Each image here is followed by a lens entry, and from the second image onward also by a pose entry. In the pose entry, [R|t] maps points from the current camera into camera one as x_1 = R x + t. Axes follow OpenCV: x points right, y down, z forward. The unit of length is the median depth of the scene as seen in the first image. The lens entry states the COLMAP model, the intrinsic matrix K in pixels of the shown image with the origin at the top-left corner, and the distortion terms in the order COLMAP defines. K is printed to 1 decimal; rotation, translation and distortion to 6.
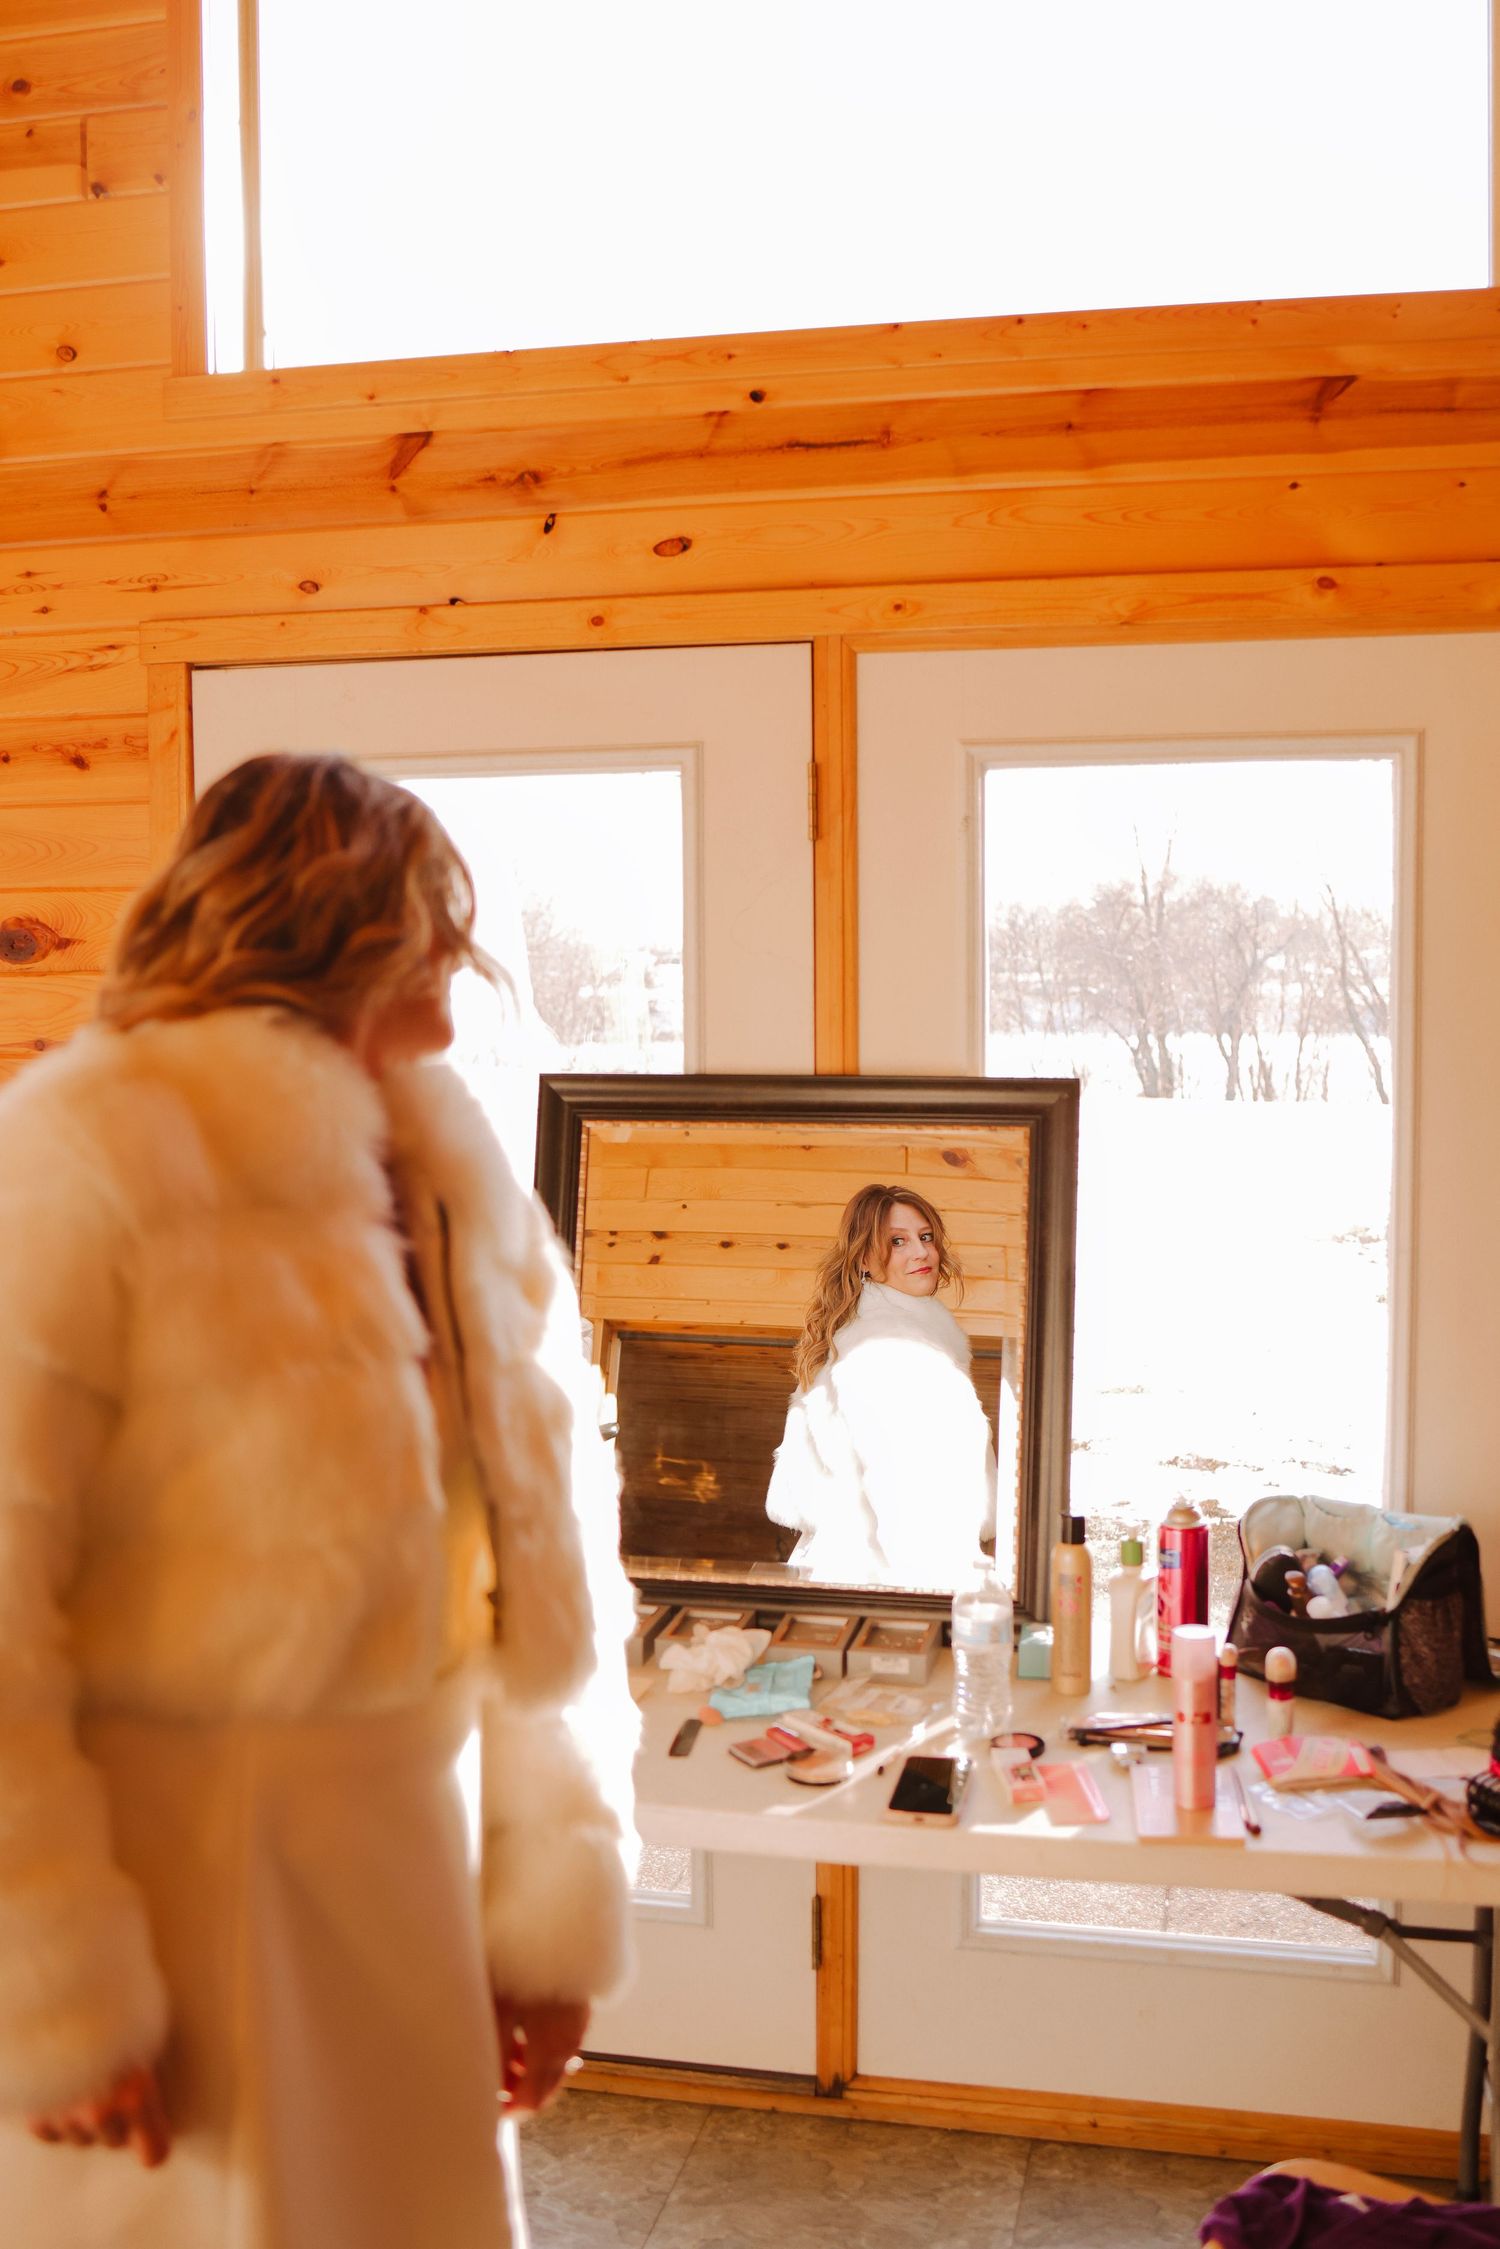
lens RADIAL K [[2166.2, 0, 753.7], [0, 2166.2, 1108.1], [0, 0, 1]] dist [-0.063702, 0.000000]
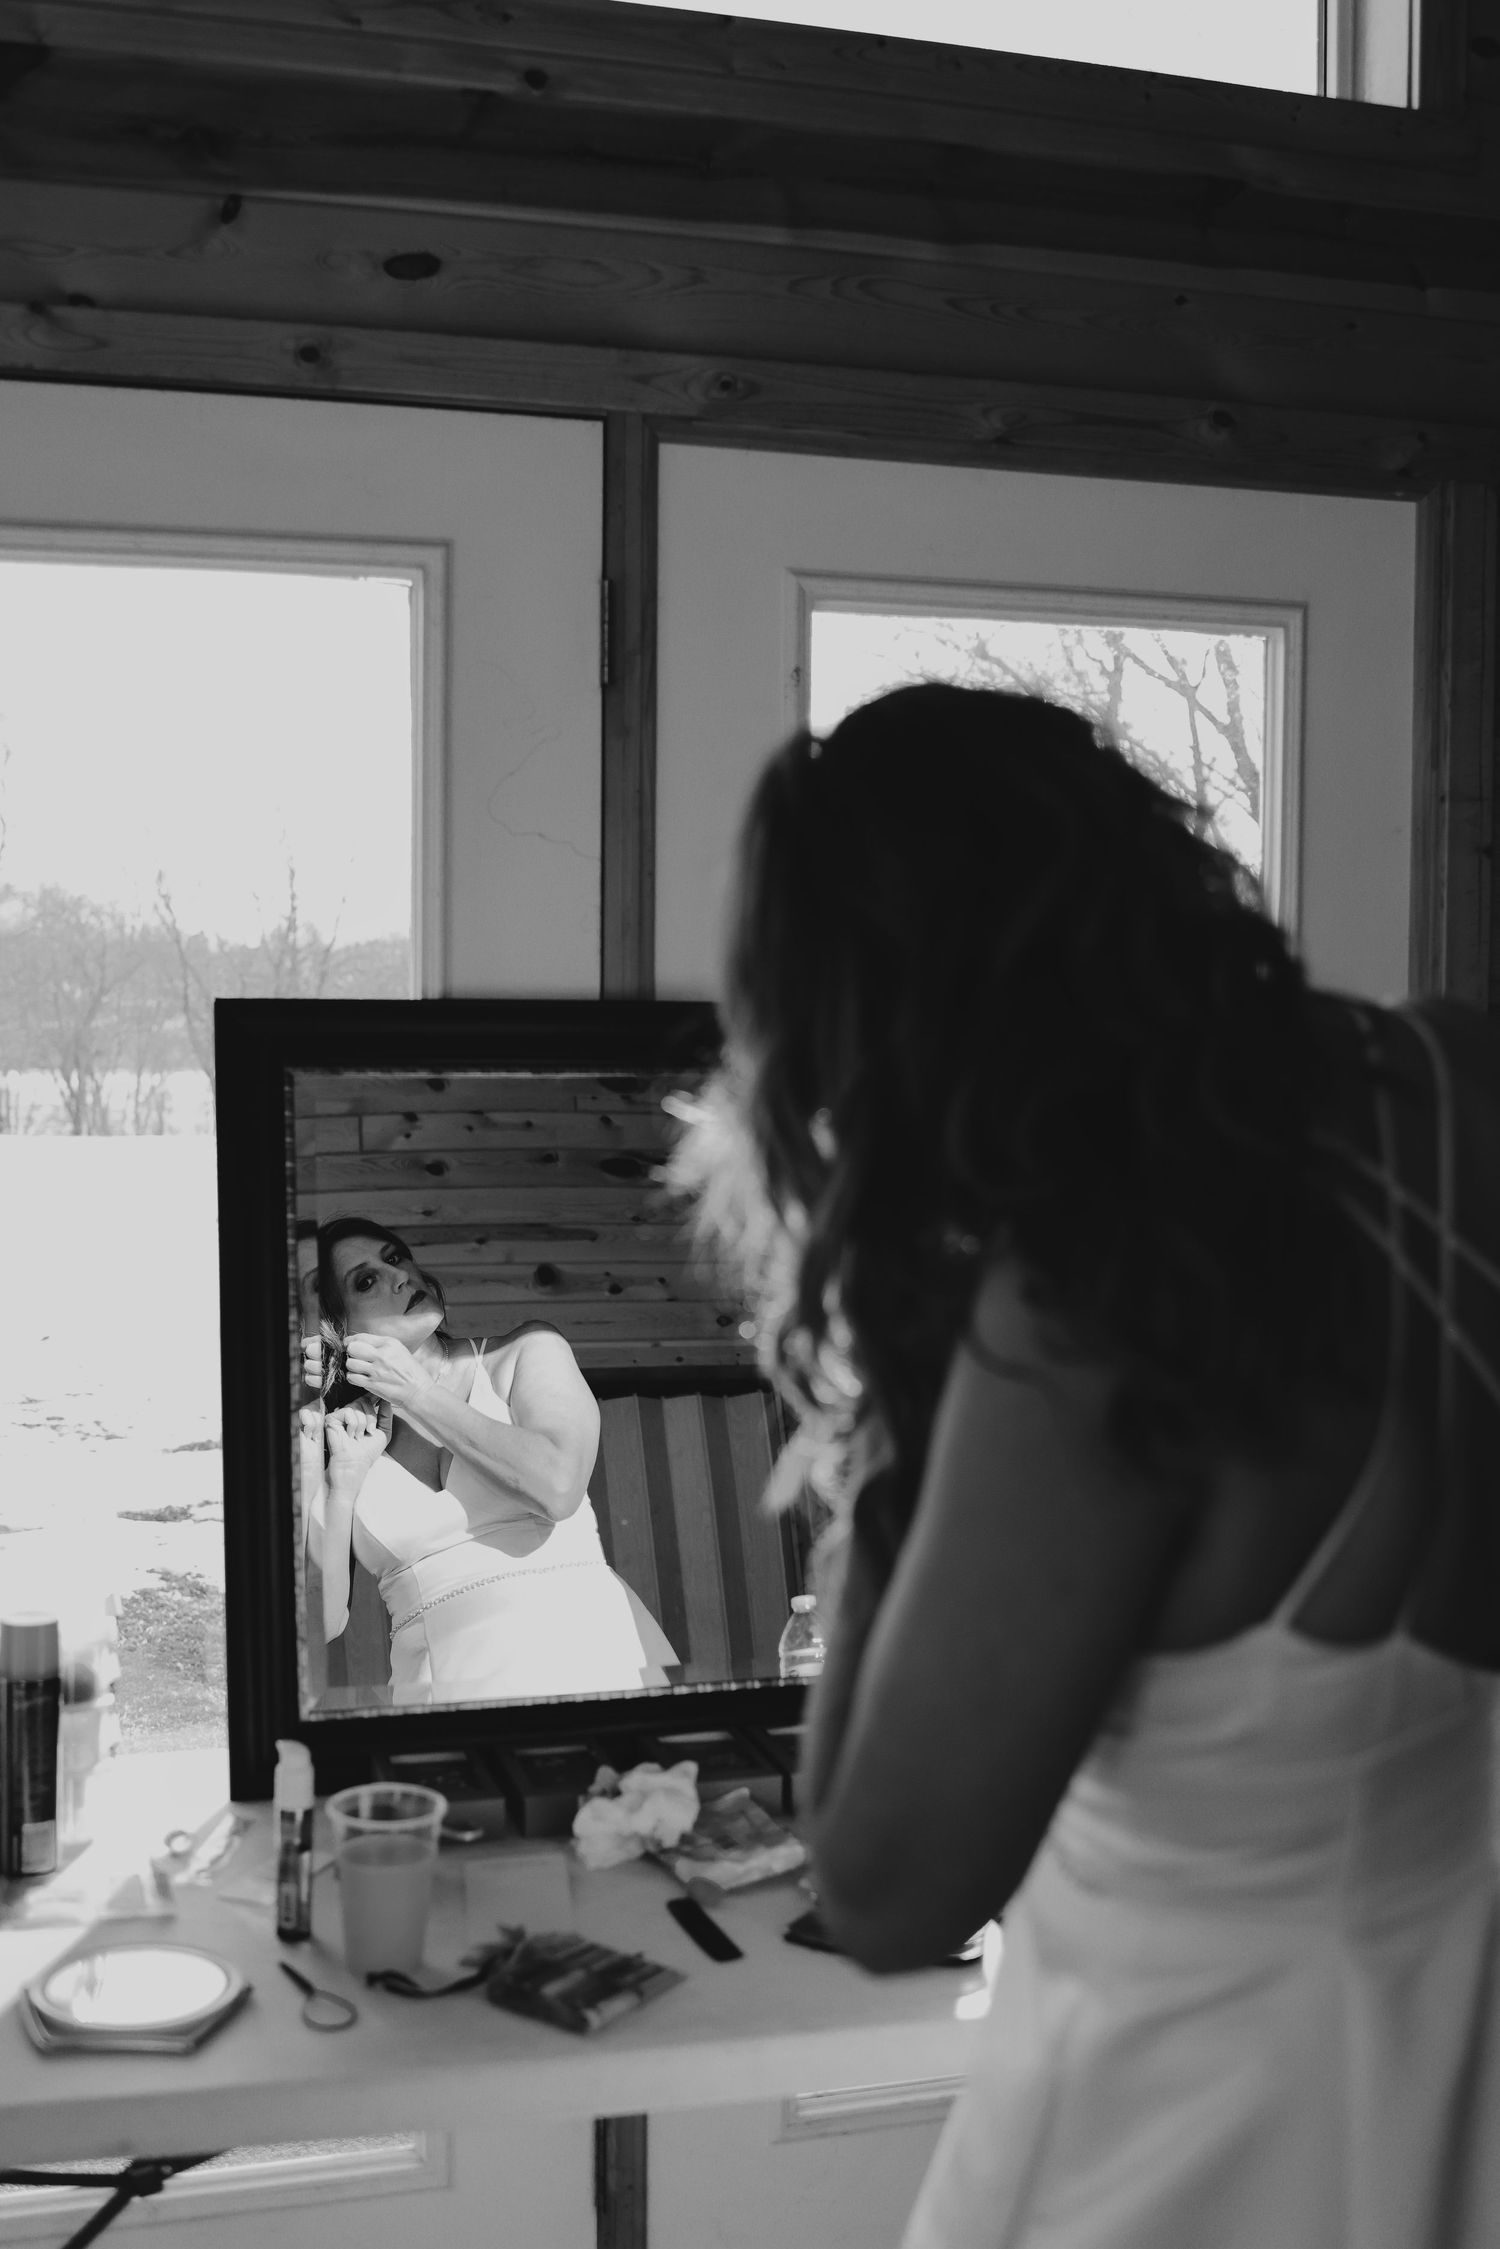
lens RADIAL K [[2295.3, 0, 686.1], [0, 2295.3, 1104.7], [0, 0, 1]] dist [-0.062291, 0.000000]
pose [[0.880551, -0.008273, 0.473879, -0.322734], [0.017616, 0.999728, -0.015282, 0.032670], [-0.473624, 0.021805, 0.880457, 0.299957]]
